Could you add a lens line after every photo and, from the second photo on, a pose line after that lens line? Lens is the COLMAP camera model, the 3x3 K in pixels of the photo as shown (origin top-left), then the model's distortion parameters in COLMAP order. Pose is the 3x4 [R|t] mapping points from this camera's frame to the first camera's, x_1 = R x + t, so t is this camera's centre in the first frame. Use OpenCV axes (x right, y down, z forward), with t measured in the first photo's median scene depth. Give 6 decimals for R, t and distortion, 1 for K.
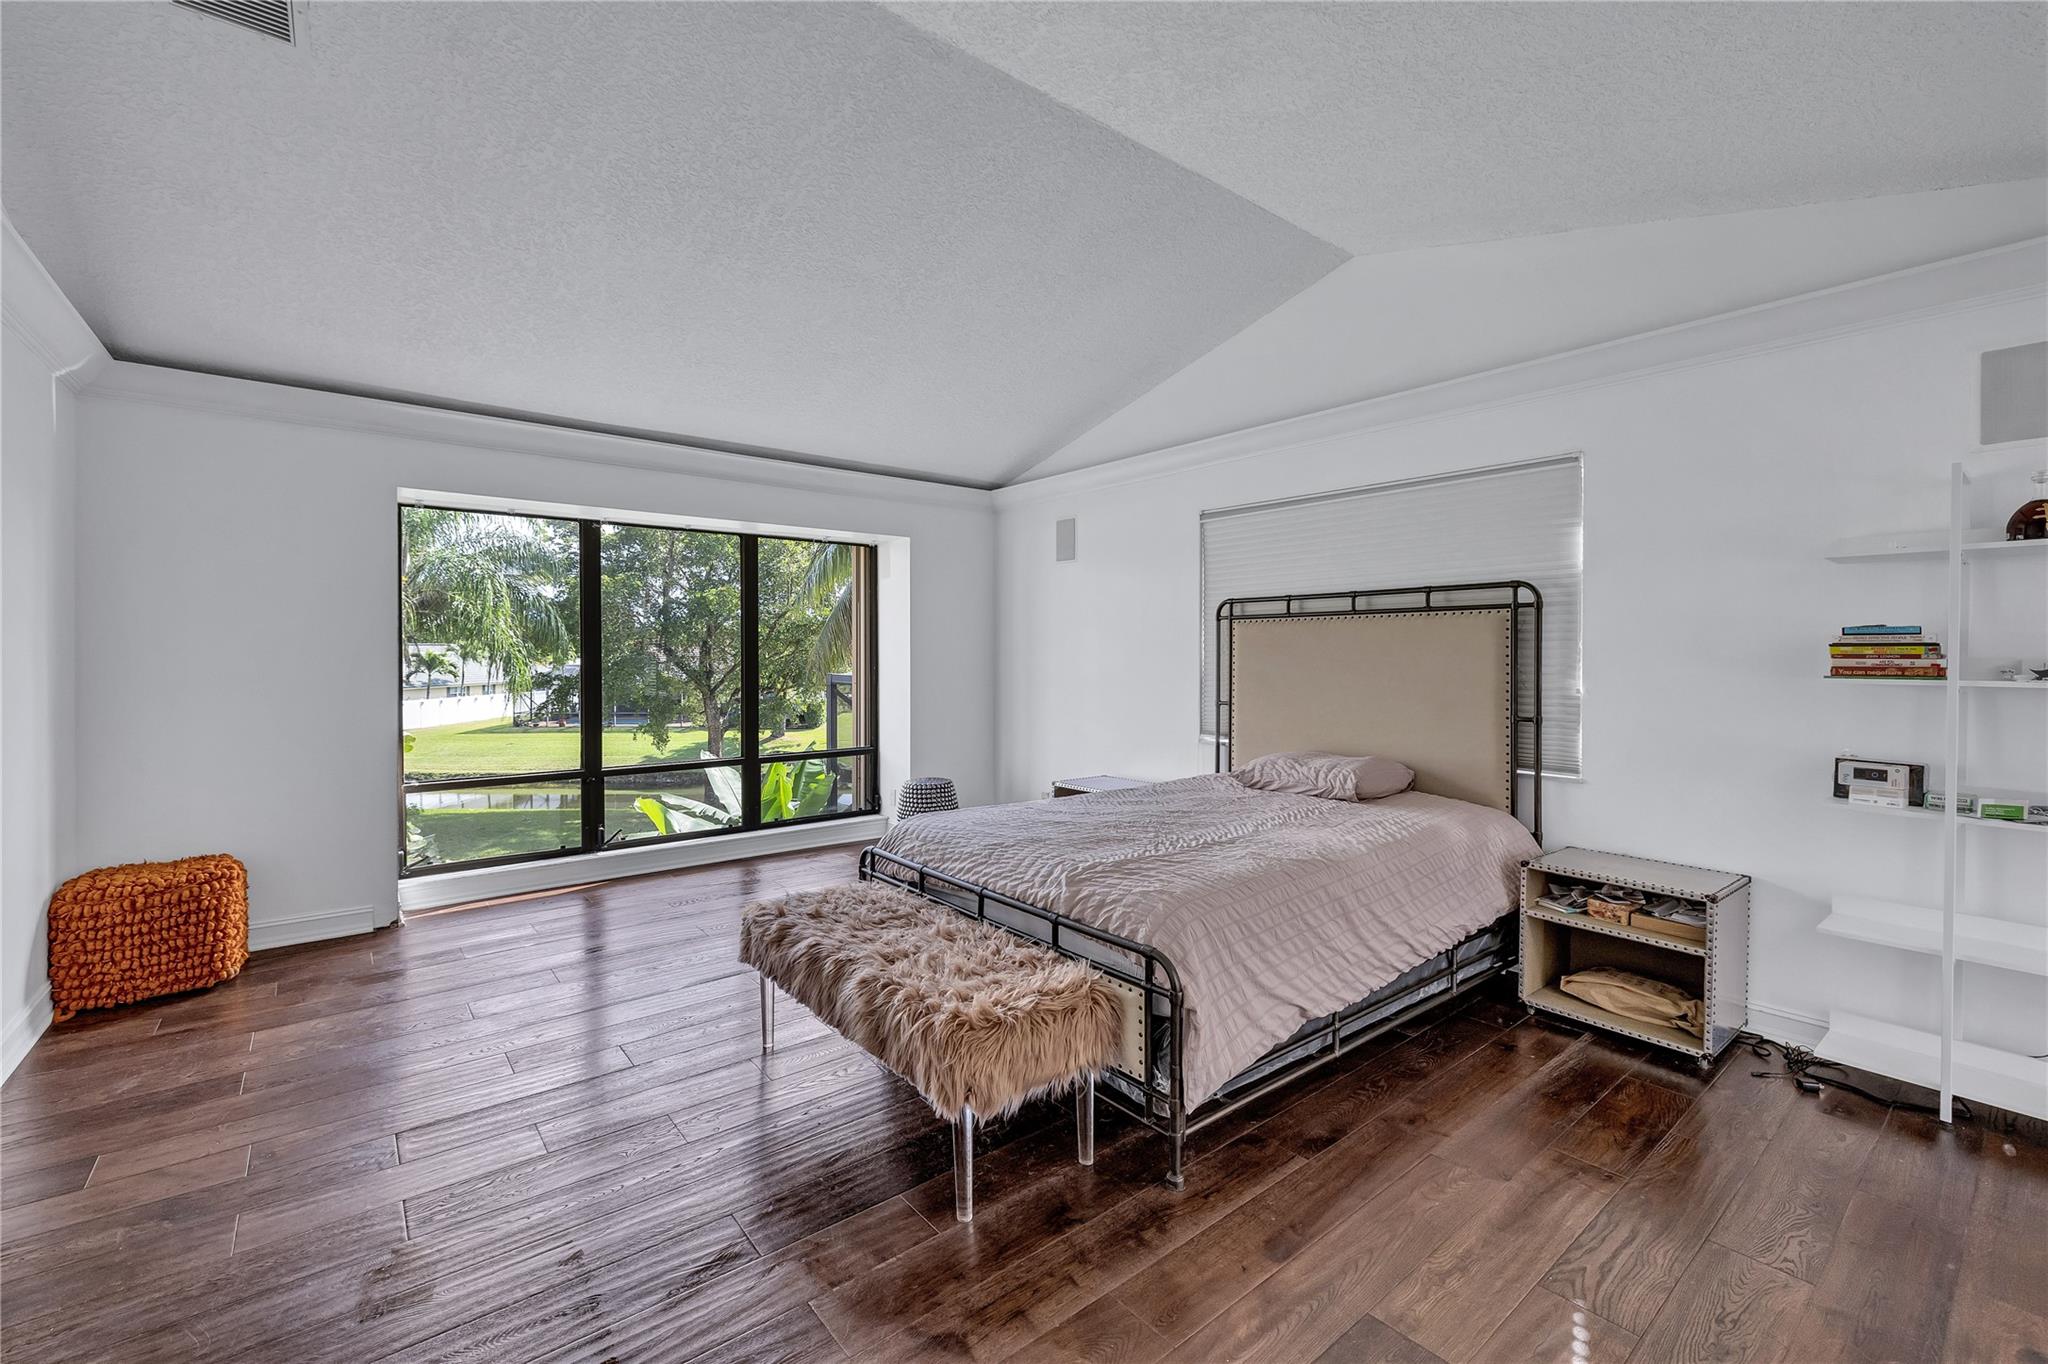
lens RADIAL K [[867.9, 0, 1022.8], [0, 867.9, 667.6], [0, 0, 1]] dist [0.003481, 0.000407]
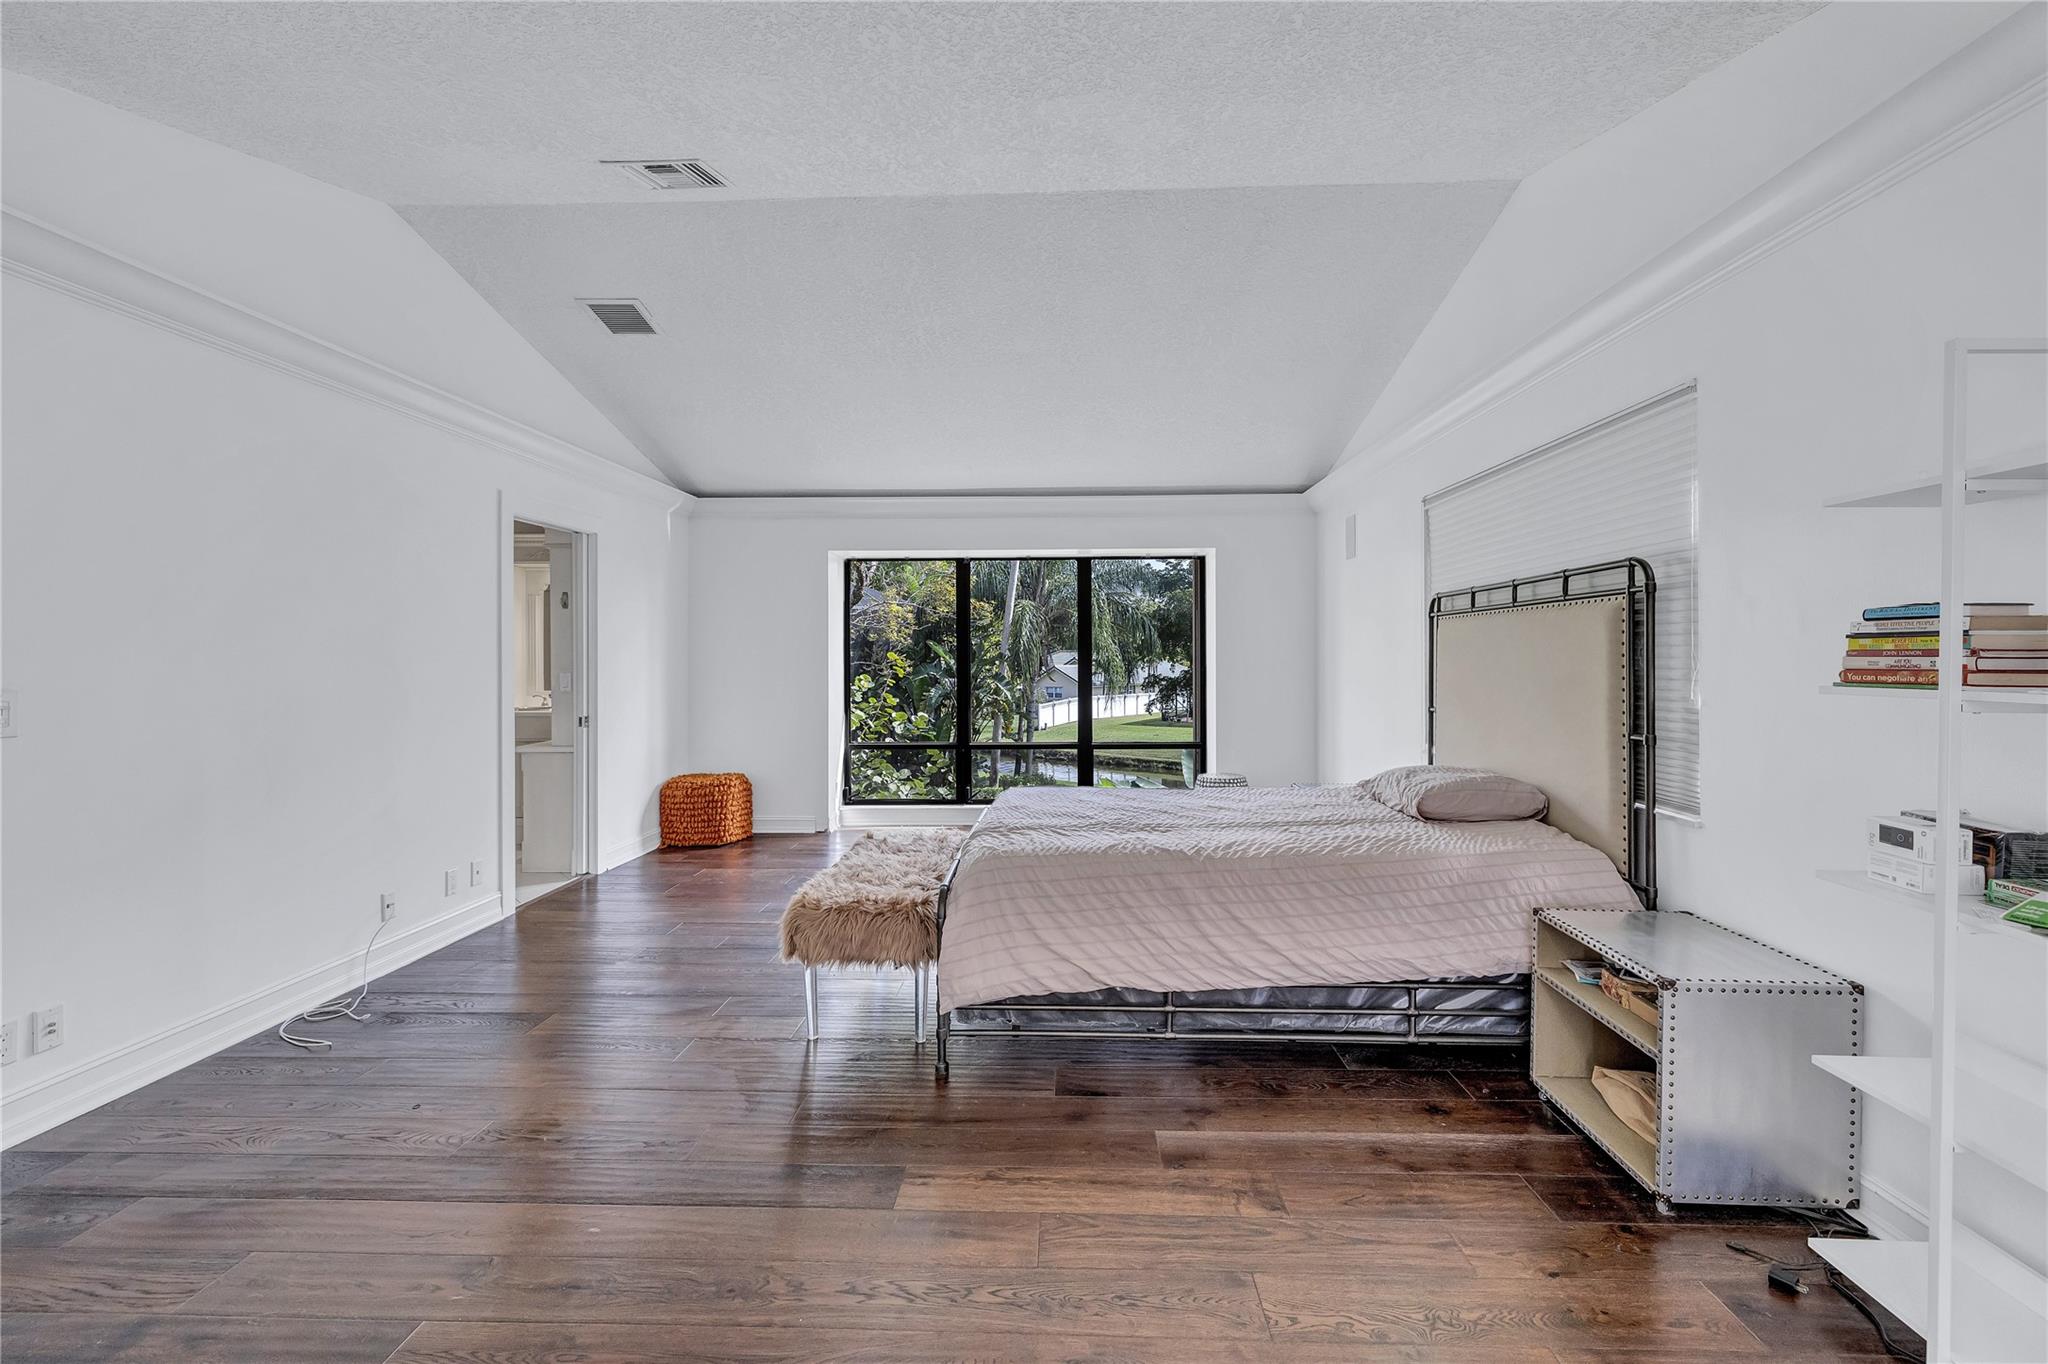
lens RADIAL K [[853.4, 0, 1015.0], [0, 853.4, 661.8], [0, 0, 1]] dist [-0.000872, 0.000304]
pose [[0.760205, 0.001475, -0.649682, 0.667538], [-0.008775, 0.999930, -0.007998, 0.003184], [0.649624, 0.011781, 0.760164, 0.070848]]
